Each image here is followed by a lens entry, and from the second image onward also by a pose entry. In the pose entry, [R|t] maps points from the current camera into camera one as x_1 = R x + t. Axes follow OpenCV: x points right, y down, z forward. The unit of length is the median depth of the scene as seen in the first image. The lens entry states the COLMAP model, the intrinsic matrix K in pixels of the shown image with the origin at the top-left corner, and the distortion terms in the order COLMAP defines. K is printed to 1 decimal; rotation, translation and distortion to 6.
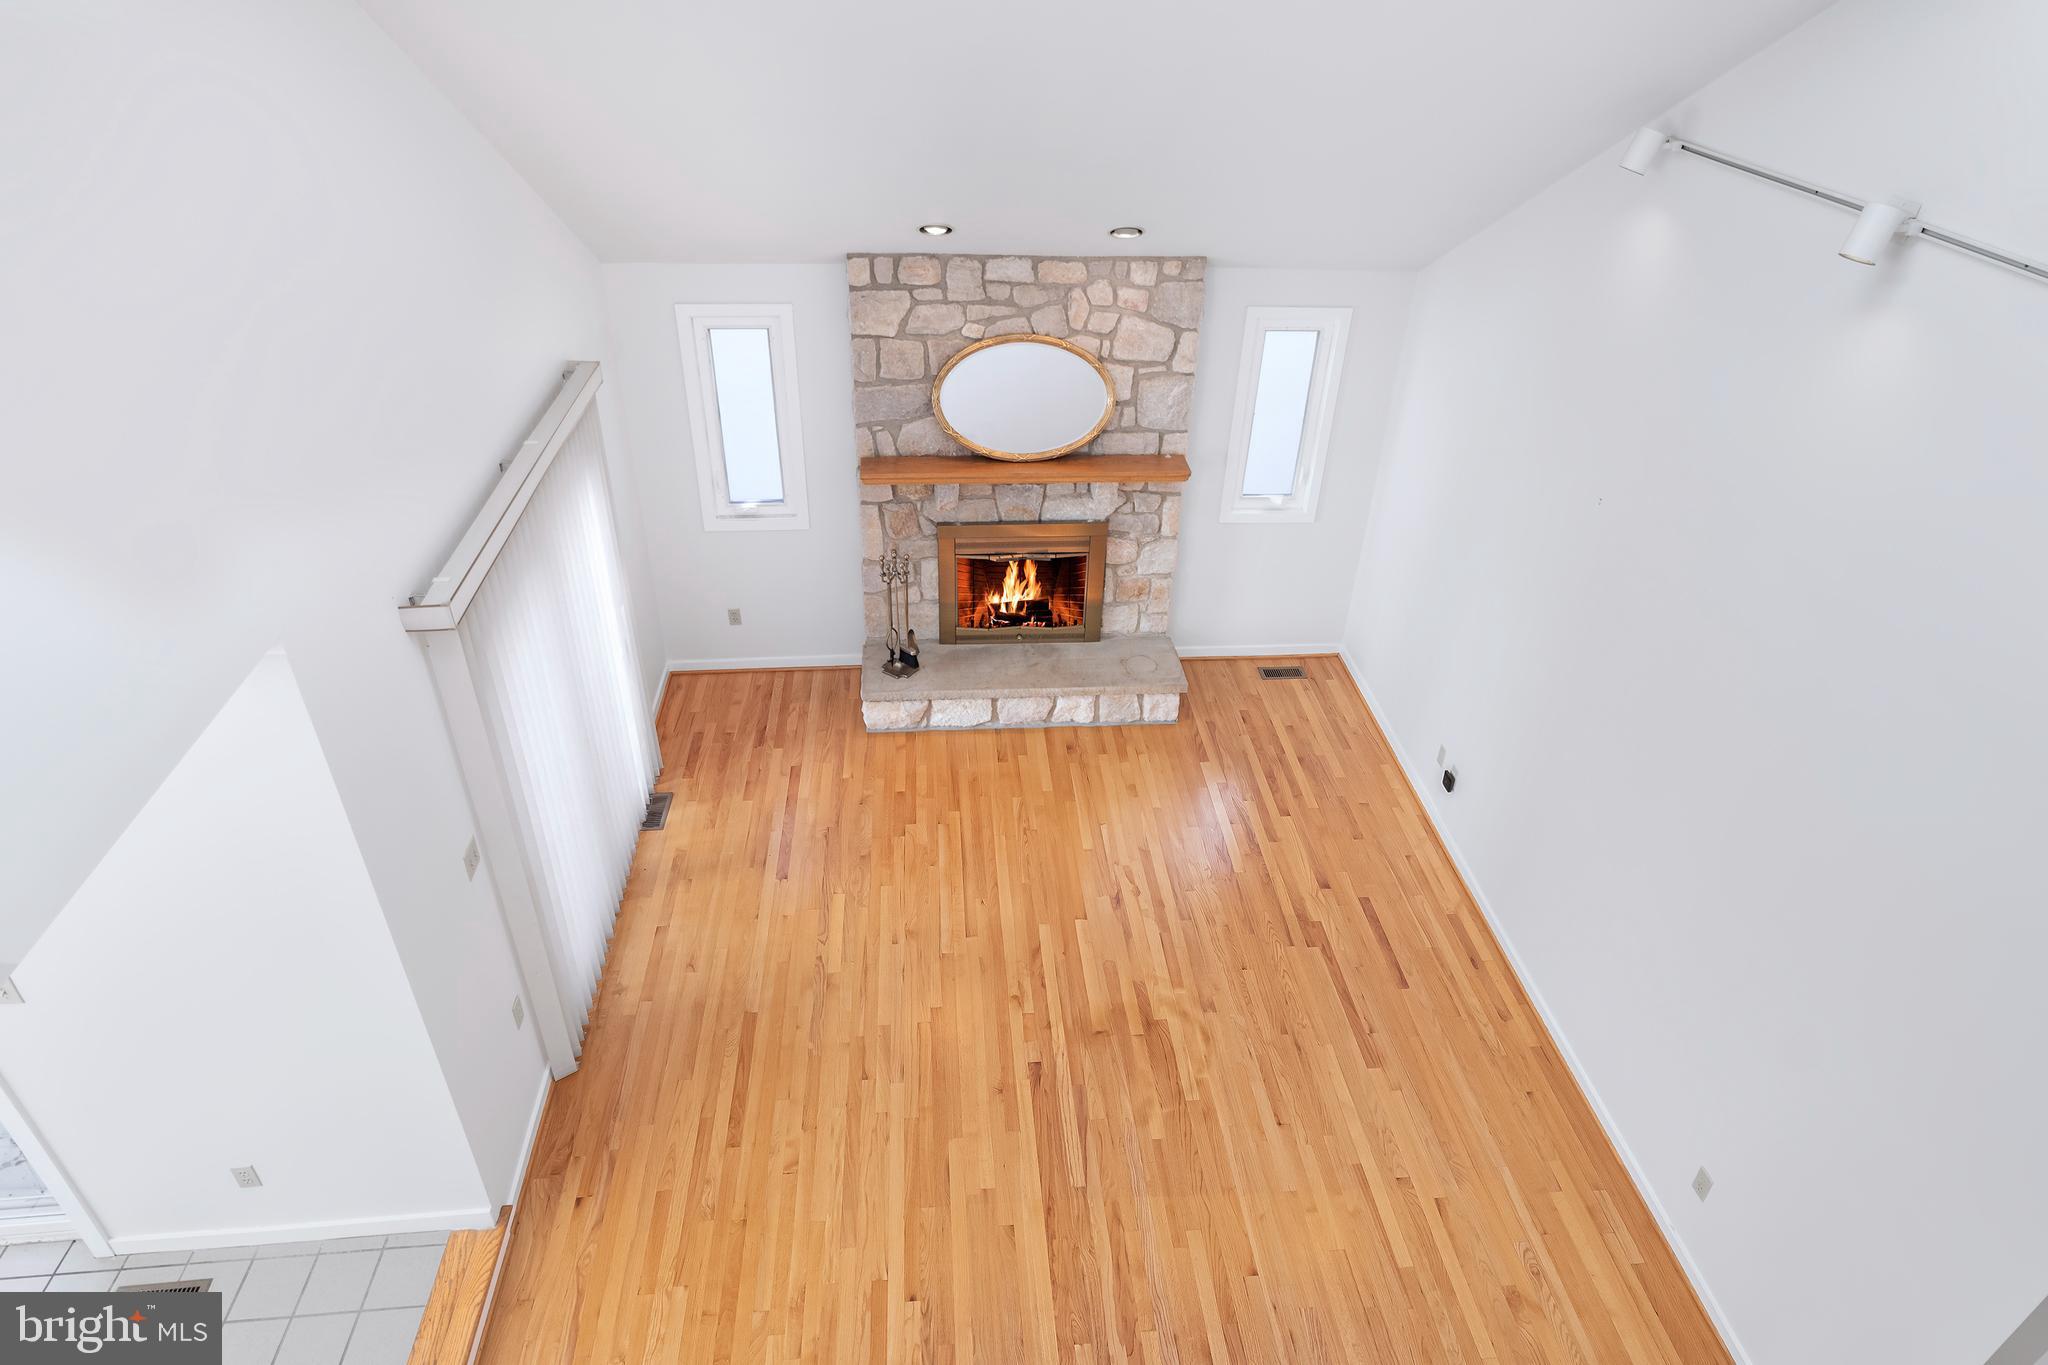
lens RADIAL K [[1180.9, 0, 1040.1], [0, 1180.9, 650.2], [0, 0, 1]] dist [0.005265, -0.000376]
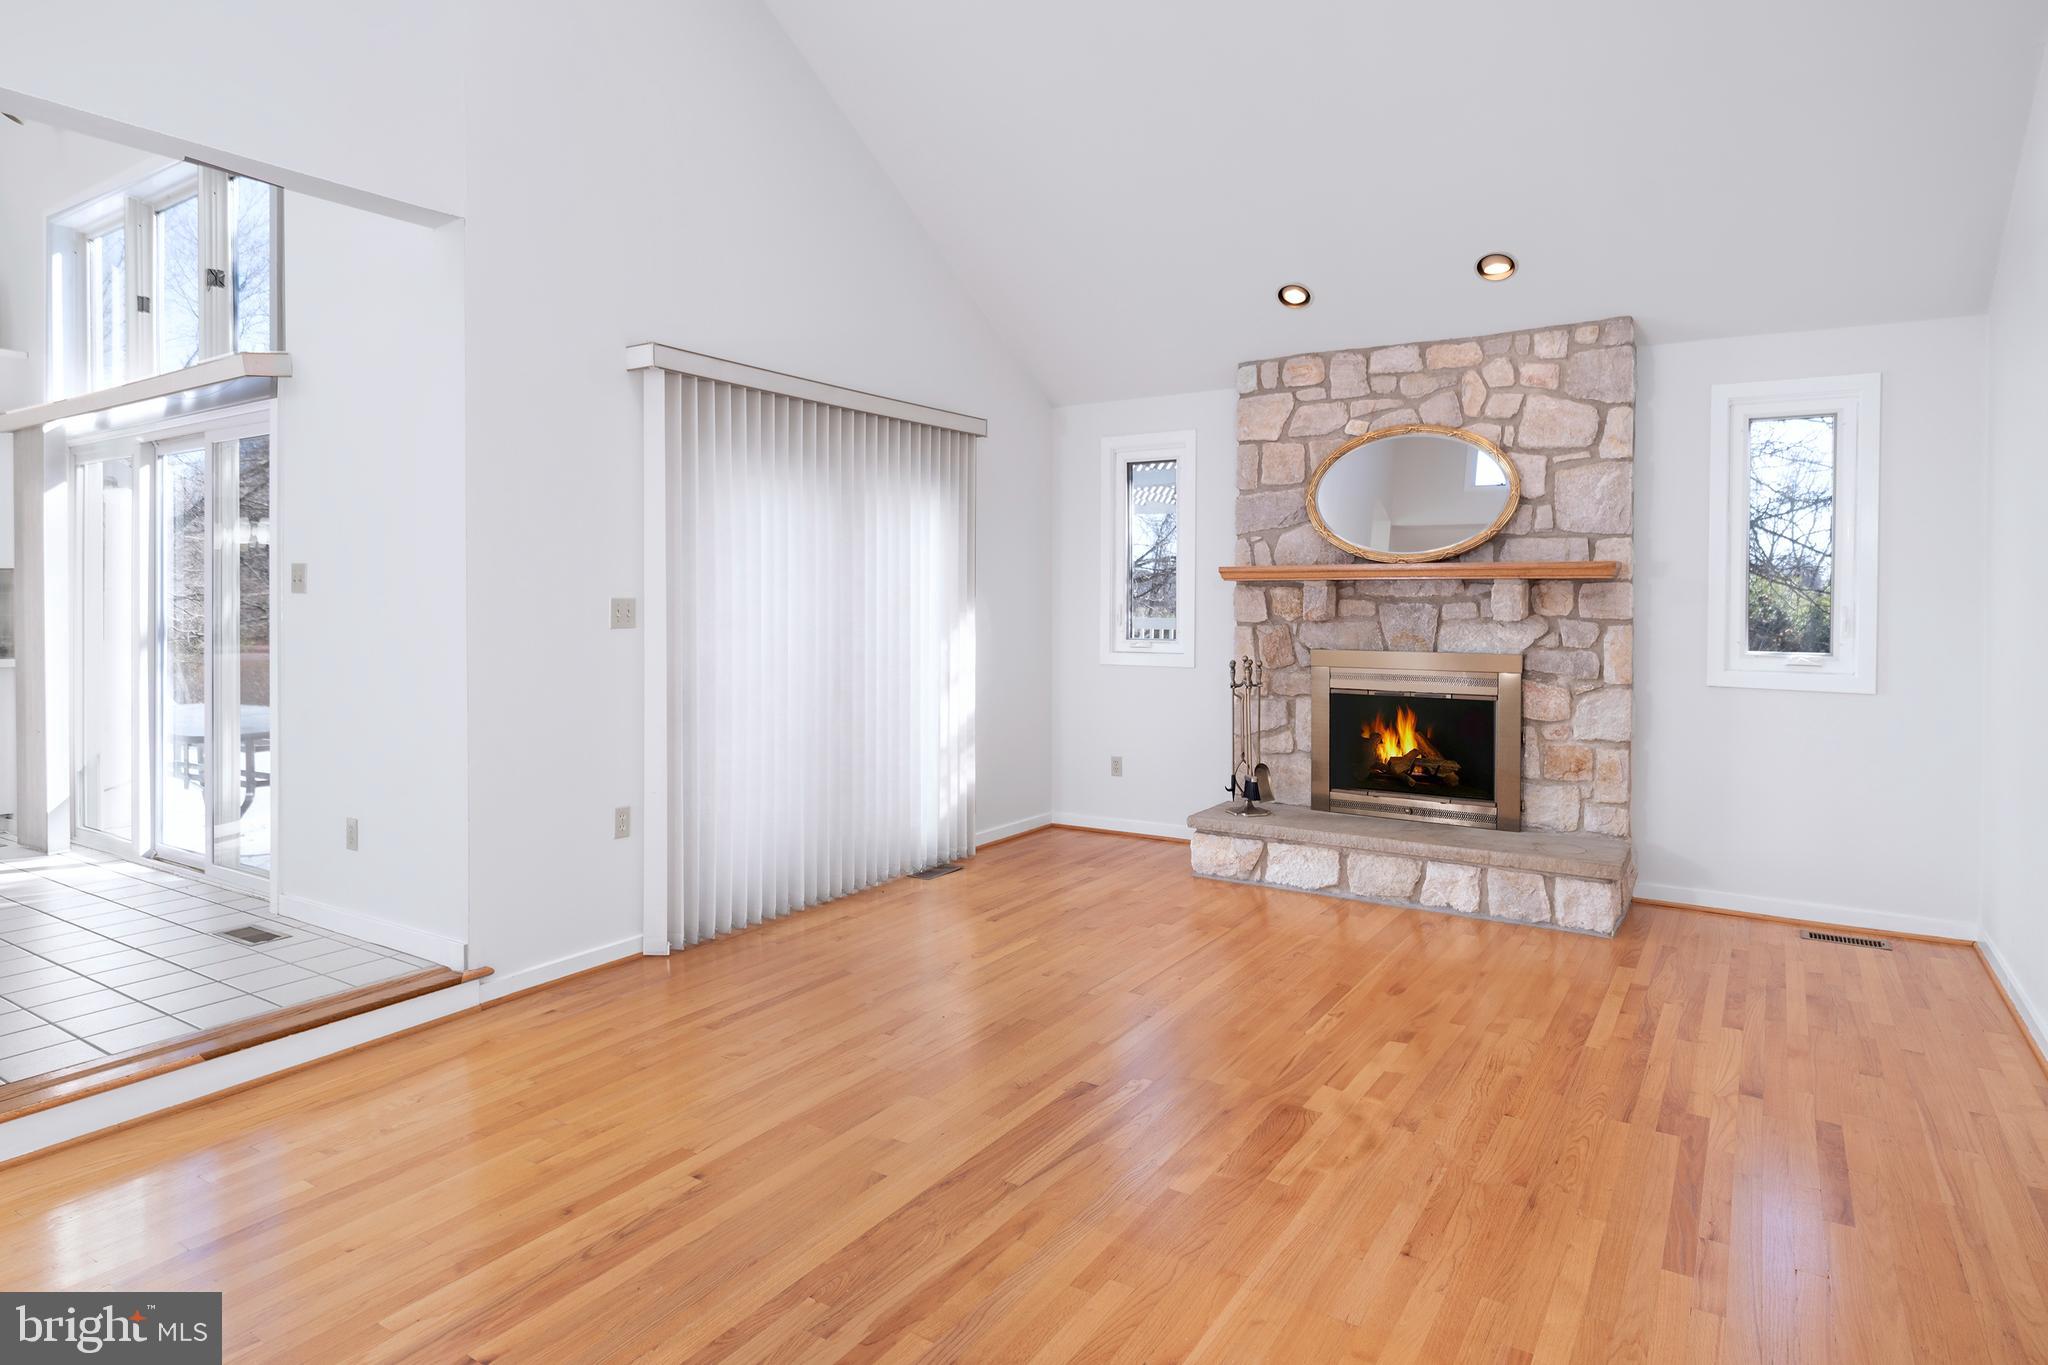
lens RADIAL K [[1142.6, 0, 1026.5], [0, 1142.6, 619.3], [0, 0, 1]] dist [0.007384, -0.000423]
pose [[0.781862, -0.023049, -0.623025, 0.302439], [-0.318750, 0.844057, -0.431239, 0.337039], [0.535808, 0.535759, 0.652589, 0.339539]]
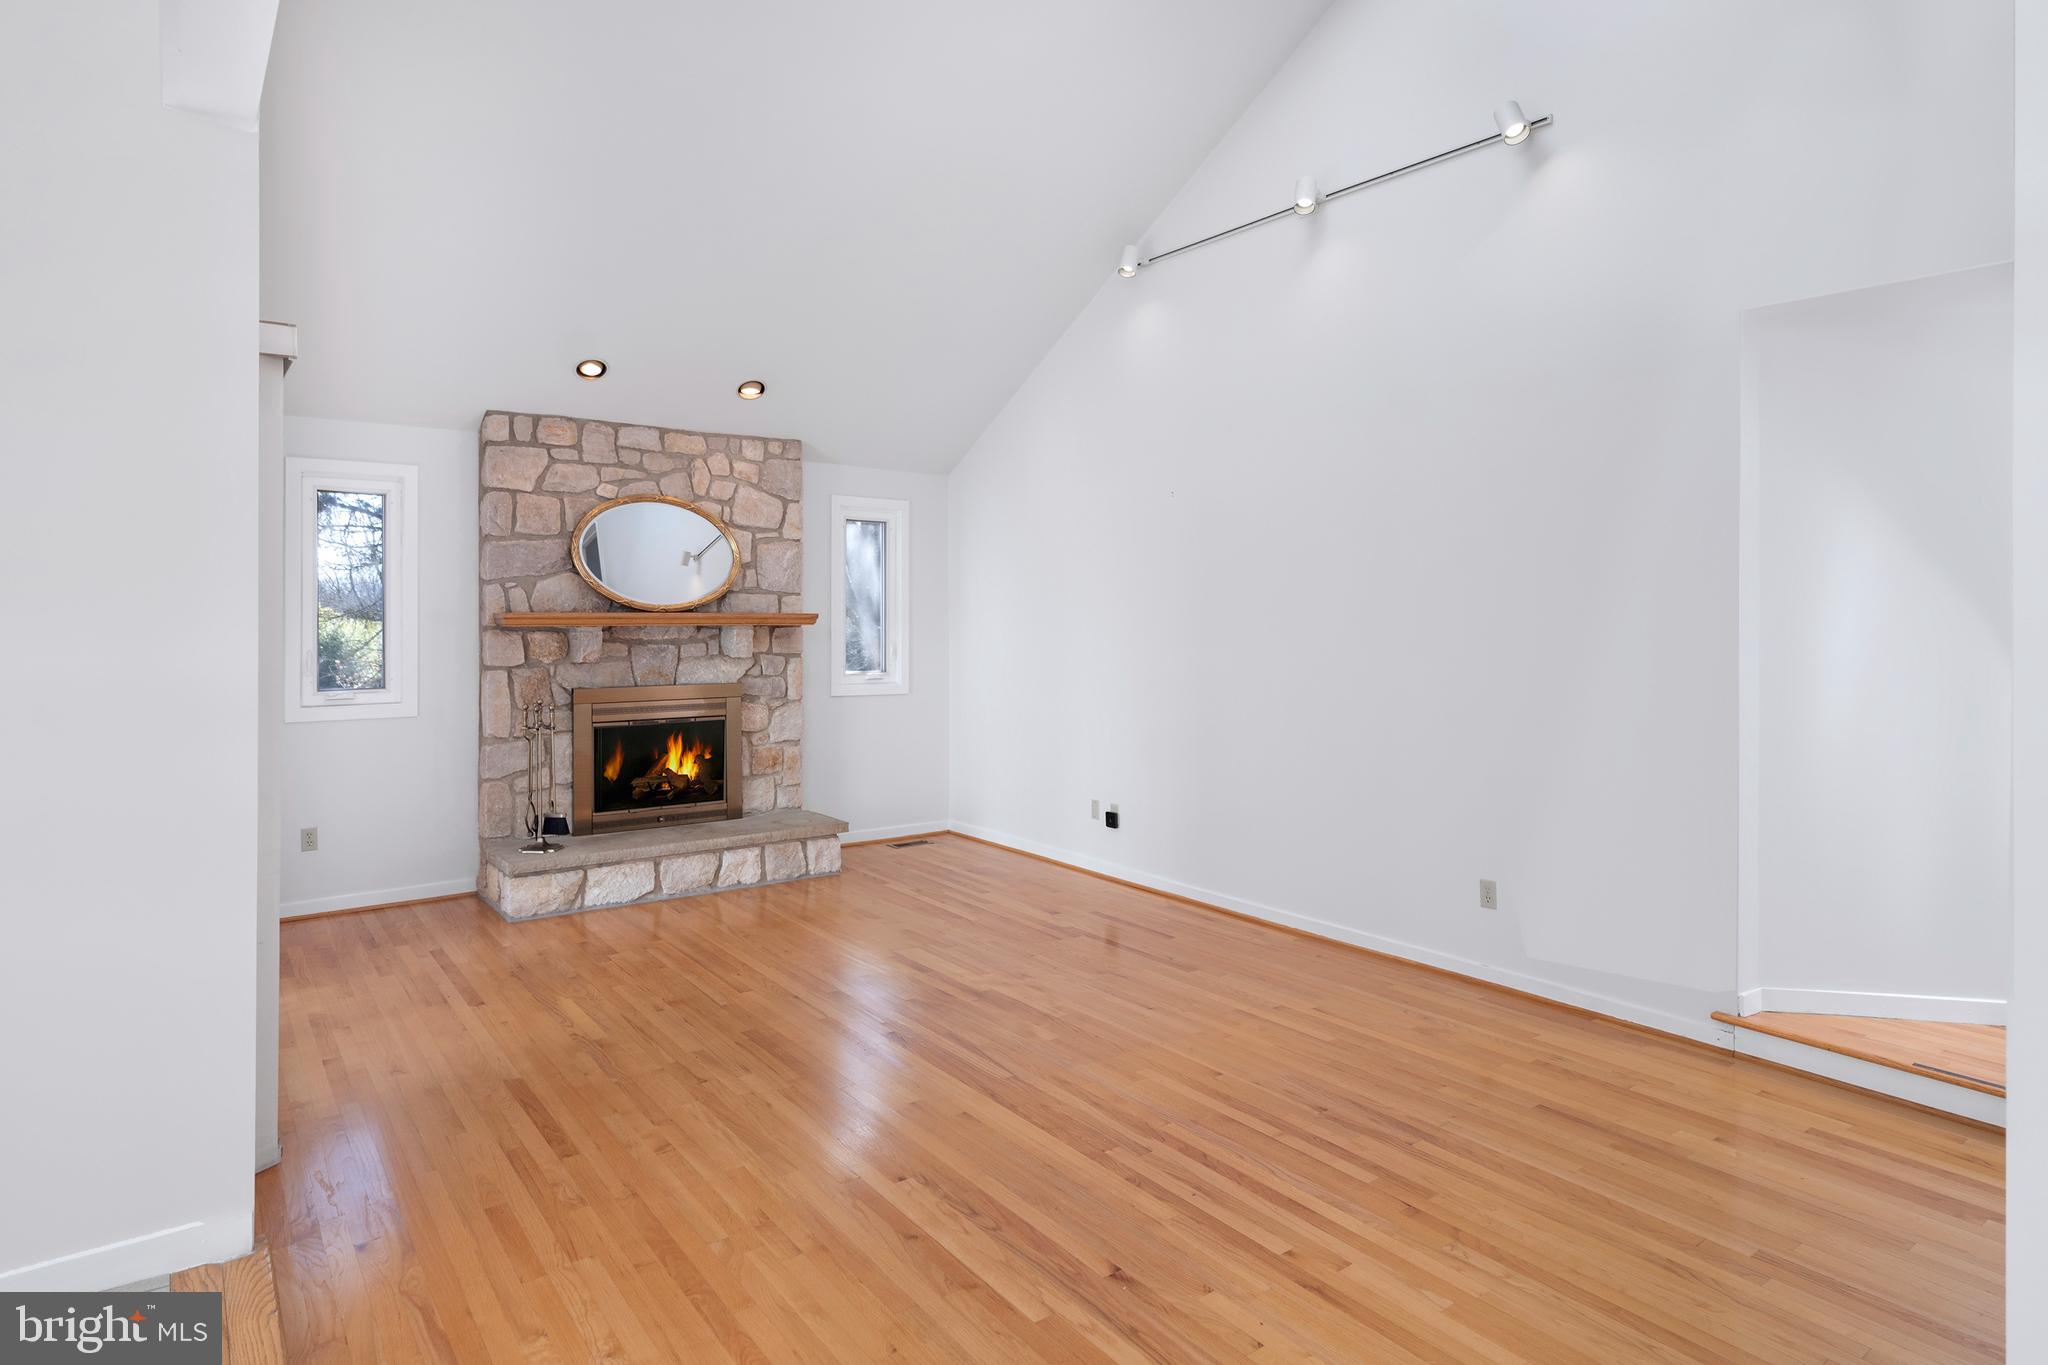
lens RADIAL K [[1147.0, 0, 987.9], [0, 1147.0, 611.2], [0, 0, 1]] dist [0.005856, -0.000319]
pose [[0.864953, -0.033742, 0.500717, -0.281978], [0.299071, 0.835874, -0.460296, 0.402679], [-0.403005, 0.547884, 0.733083, 0.153805]]
